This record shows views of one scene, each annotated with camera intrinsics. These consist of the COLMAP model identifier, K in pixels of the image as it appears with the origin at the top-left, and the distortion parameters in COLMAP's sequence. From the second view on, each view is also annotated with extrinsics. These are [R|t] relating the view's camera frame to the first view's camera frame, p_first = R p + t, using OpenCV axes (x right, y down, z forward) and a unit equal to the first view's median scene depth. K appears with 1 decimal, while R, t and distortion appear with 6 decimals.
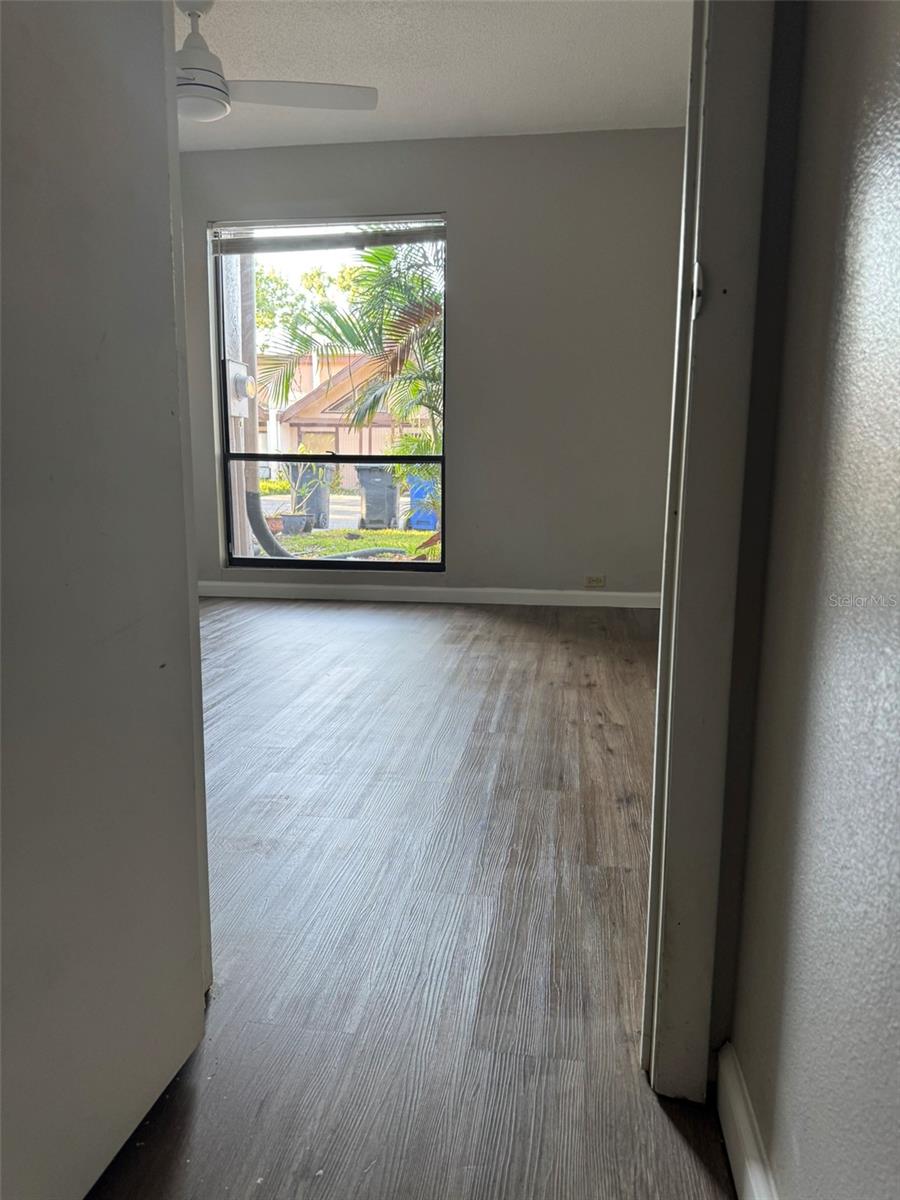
lens RADIAL K [[840.7, 0, 447.4], [0, 840.7, 604.4], [0, 0, 1]] dist [0.082305, -0.097403]
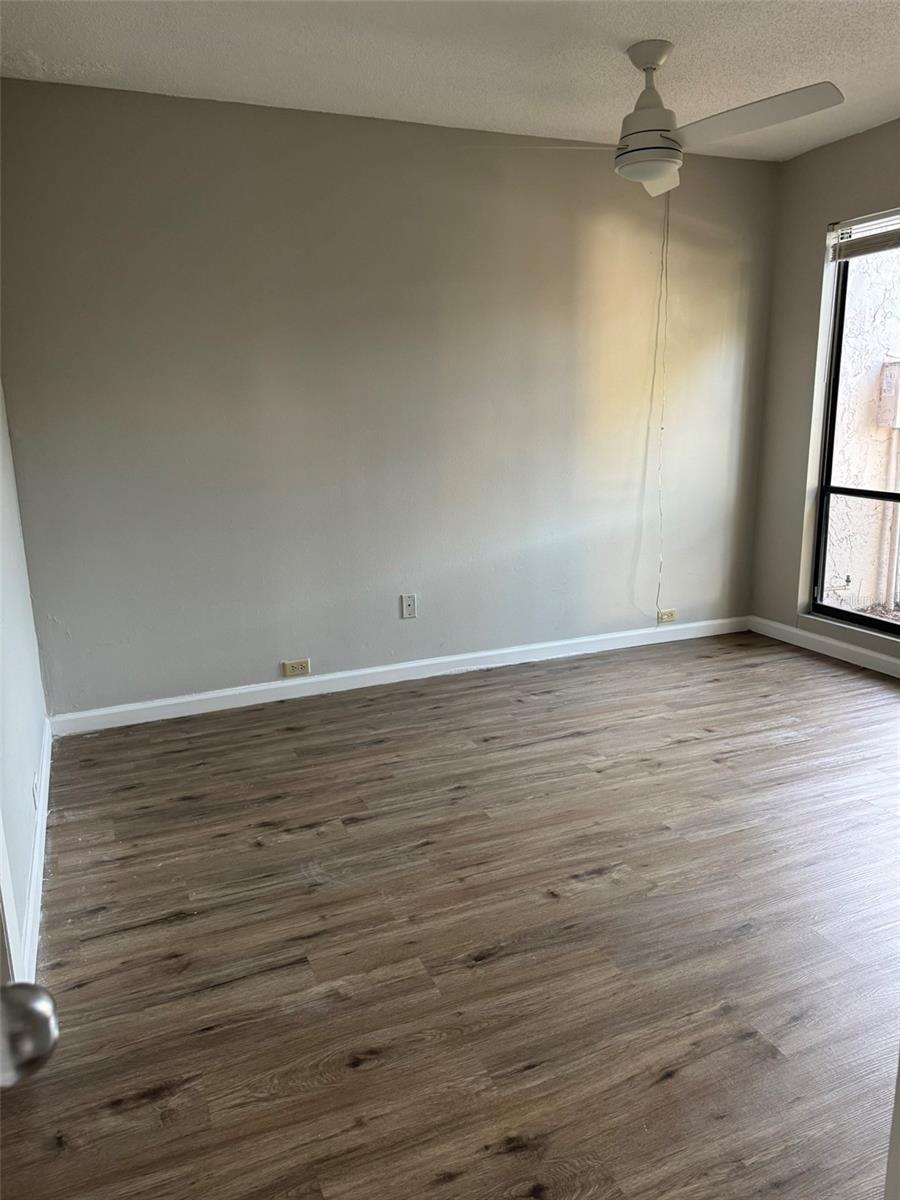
lens RADIAL K [[840.7, 0, 447.4], [0, 840.7, 604.4], [0, 0, 1]] dist [0.082305, -0.097403]
pose [[0.517149, 0.177477, -0.837292, 0.312337], [-0.105372, 0.984025, 0.143497, -0.152332], [0.849384, 0.014018, 0.527589, 0.218632]]
